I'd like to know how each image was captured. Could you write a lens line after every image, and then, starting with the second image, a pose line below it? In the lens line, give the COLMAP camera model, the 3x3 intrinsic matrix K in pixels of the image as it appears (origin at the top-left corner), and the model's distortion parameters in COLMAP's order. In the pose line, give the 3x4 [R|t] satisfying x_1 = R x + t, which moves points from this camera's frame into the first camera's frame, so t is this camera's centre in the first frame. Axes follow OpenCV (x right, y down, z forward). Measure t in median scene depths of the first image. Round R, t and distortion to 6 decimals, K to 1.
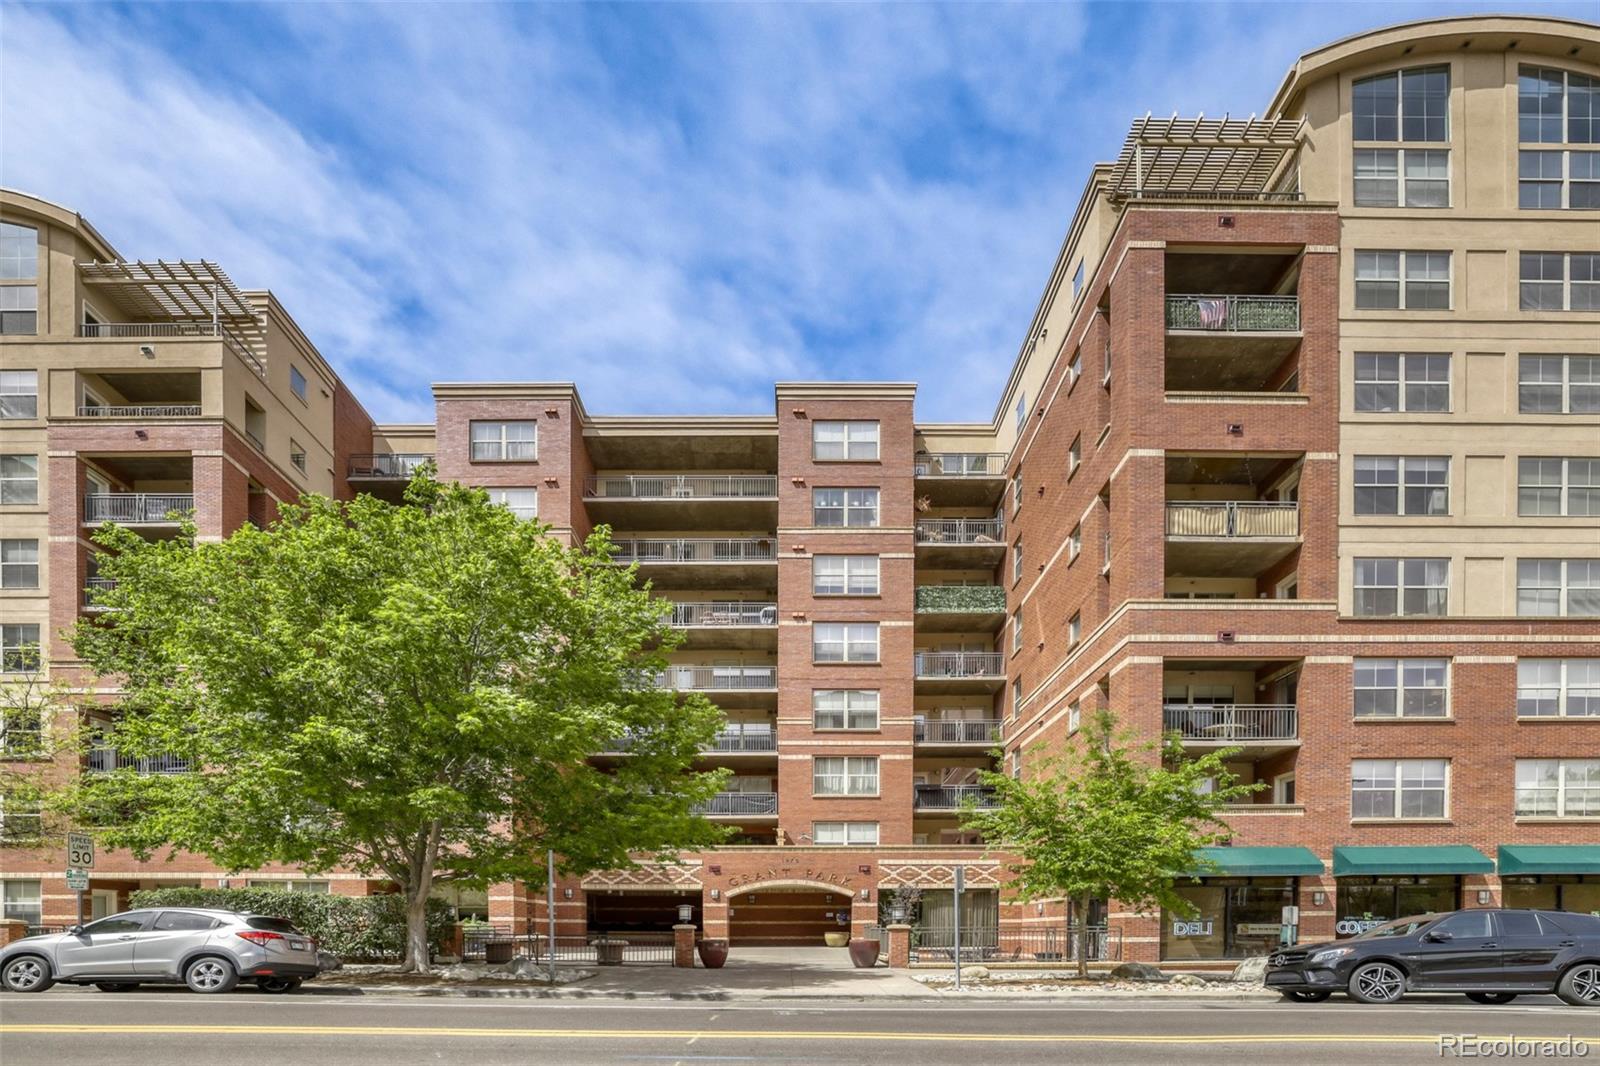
lens RADIAL K [[806.0, 0, 800.0], [0, 806.0, 533.0], [0, 0, 1]] dist [-0.014492, 0.000561]
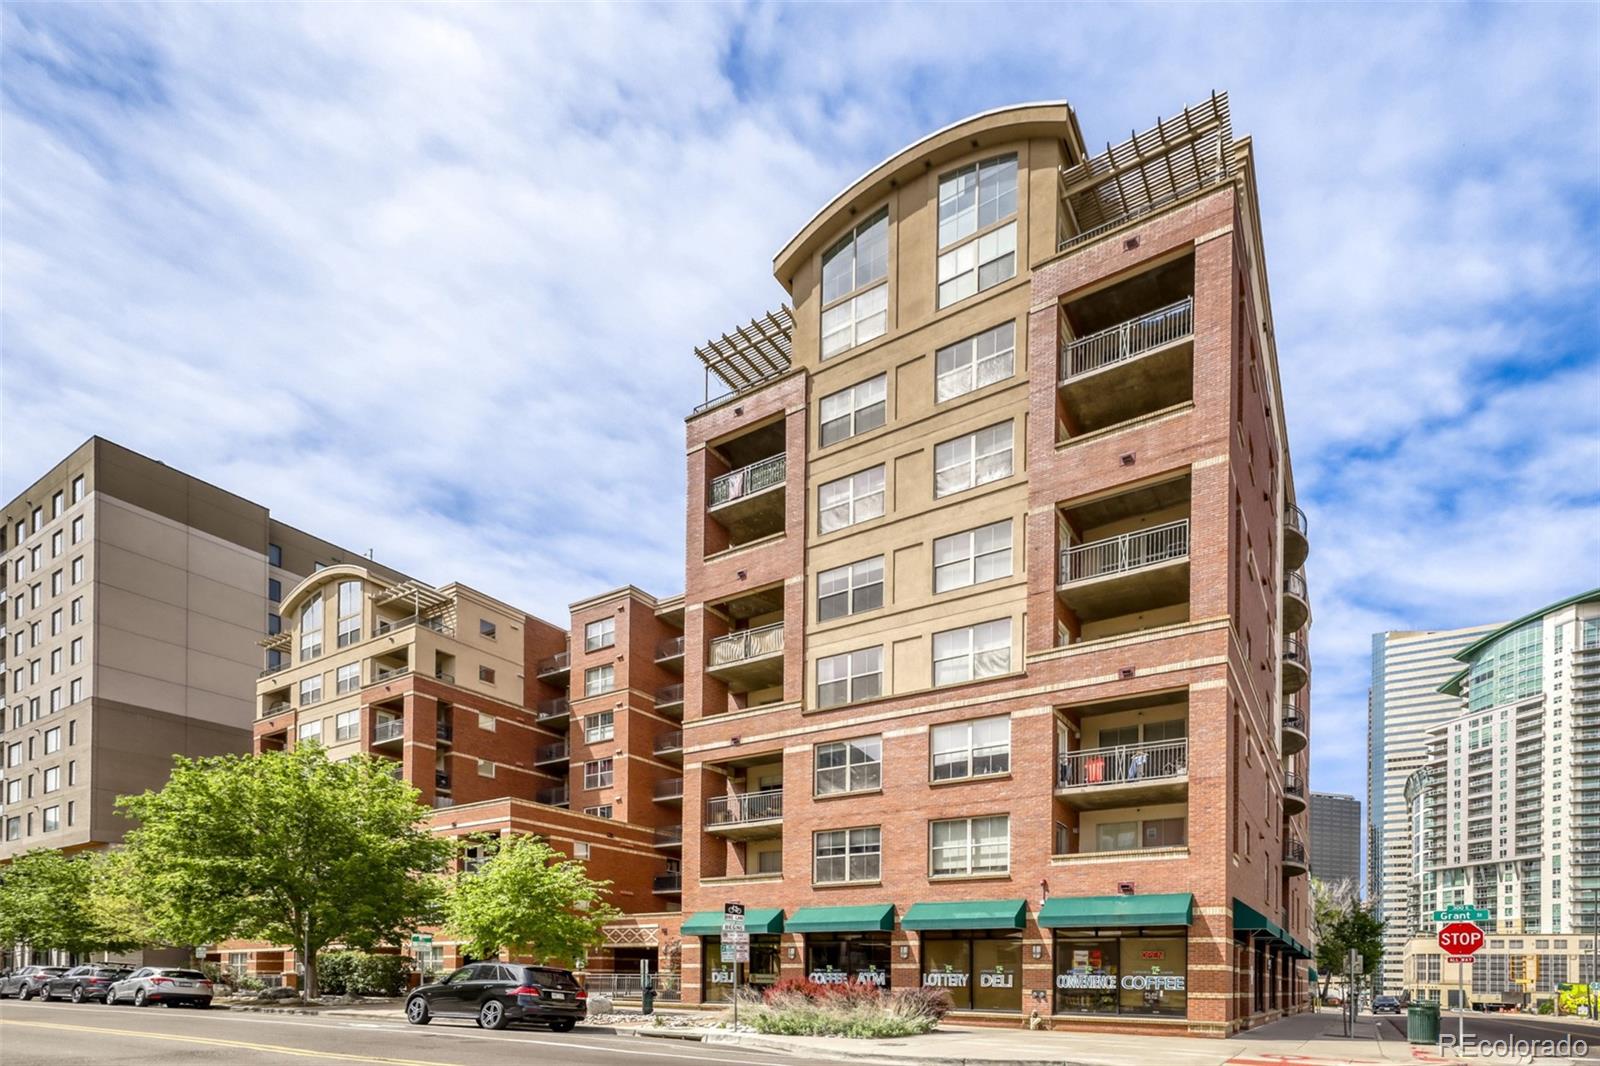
lens RADIAL K [[727.3, 0, 800.0], [0, 727.3, 533.0], [0, 0, 1]] dist [-0.001933, 0.008523]
pose [[0.841389, -0.276265, -0.464480, 1.168384], [0.231469, 0.960862, -0.152207, 0.007877], [0.488351, 0.020553, 0.872405, 0.012343]]
